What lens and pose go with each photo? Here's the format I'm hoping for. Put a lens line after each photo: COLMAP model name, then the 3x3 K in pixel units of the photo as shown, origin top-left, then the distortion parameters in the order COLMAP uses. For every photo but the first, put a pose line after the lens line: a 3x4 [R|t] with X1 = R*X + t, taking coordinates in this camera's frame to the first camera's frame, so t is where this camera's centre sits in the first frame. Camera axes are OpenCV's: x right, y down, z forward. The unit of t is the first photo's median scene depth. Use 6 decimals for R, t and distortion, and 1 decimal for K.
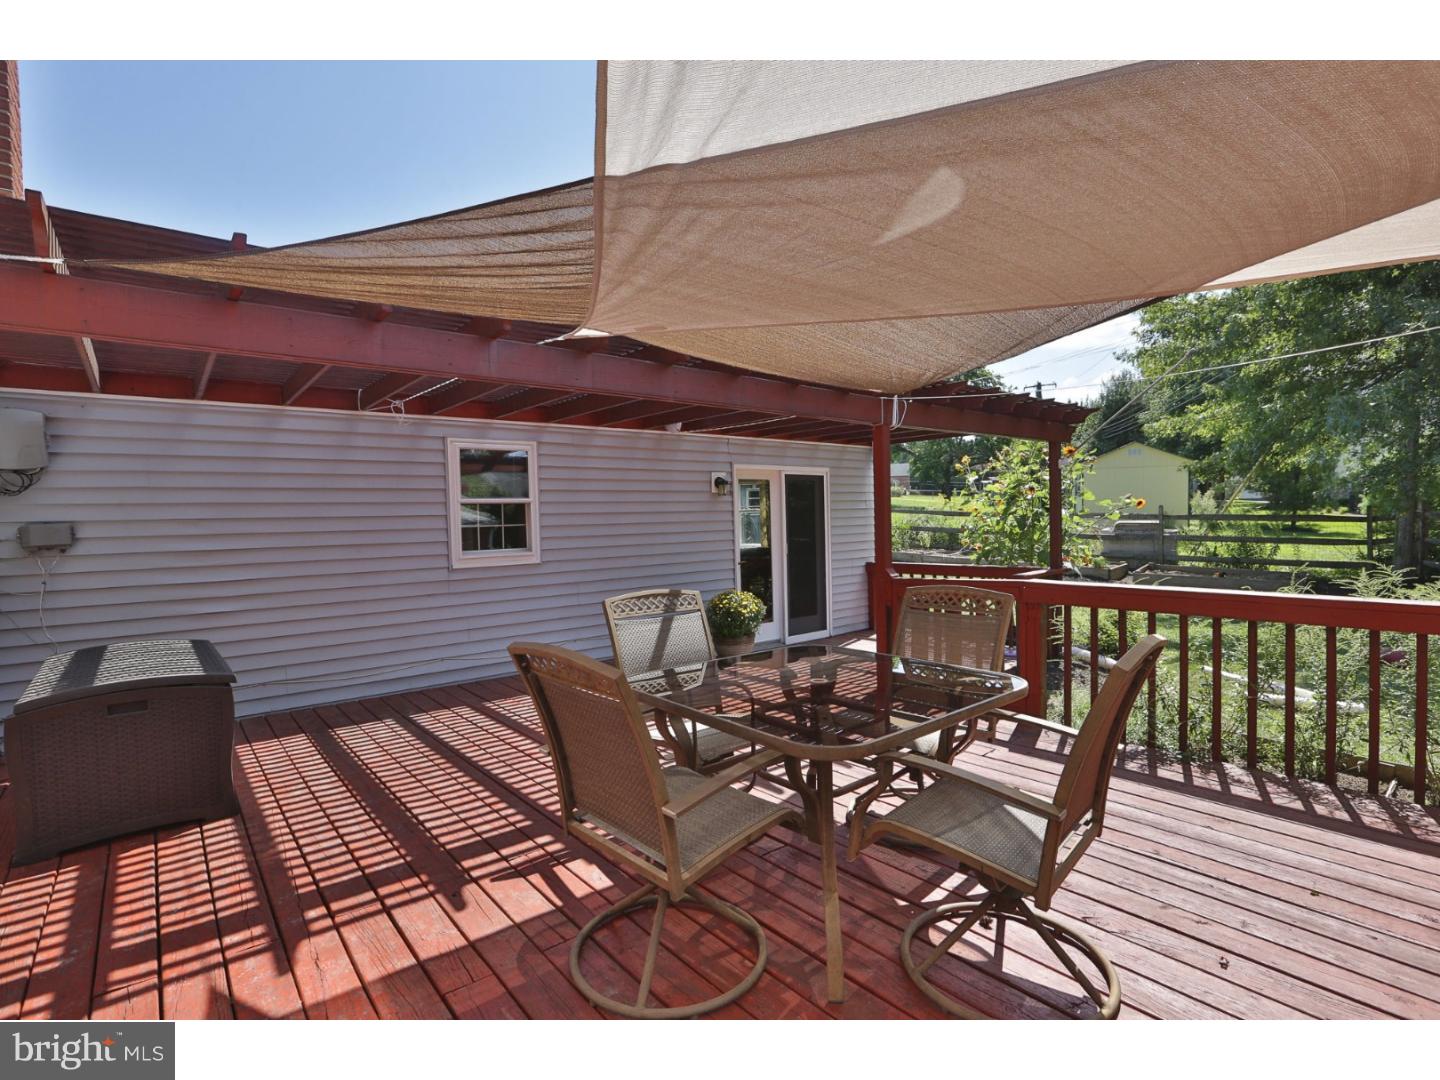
lens RADIAL K [[685.7, 0, 726.6], [0, 685.7, 542.8], [0, 0, 1]] dist [-0.005440, 0.002035]
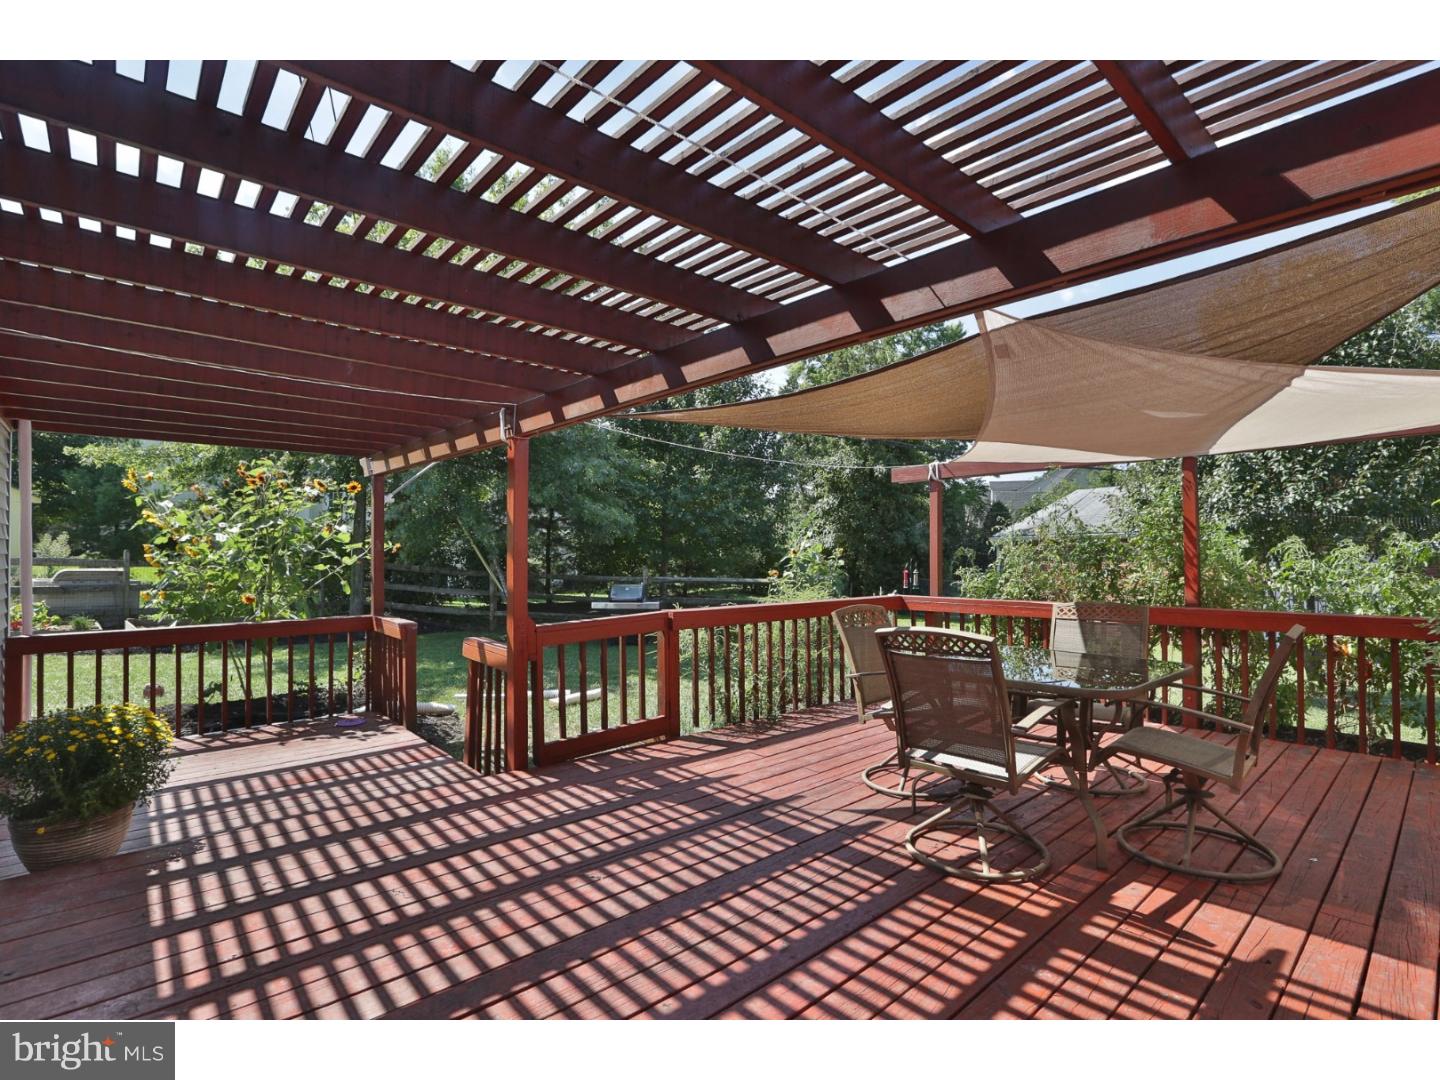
lens RADIAL K [[685.7, 0, 727.4], [0, 685.7, 550.1], [0, 0, 1]] dist [-0.005440, 0.002035]
pose [[-0.048268, 0.045891, 0.997780, -1.078240], [0.027097, 0.998636, -0.044620, 0.009558], [-0.998467, 0.024884, -0.049446, 1.473576]]
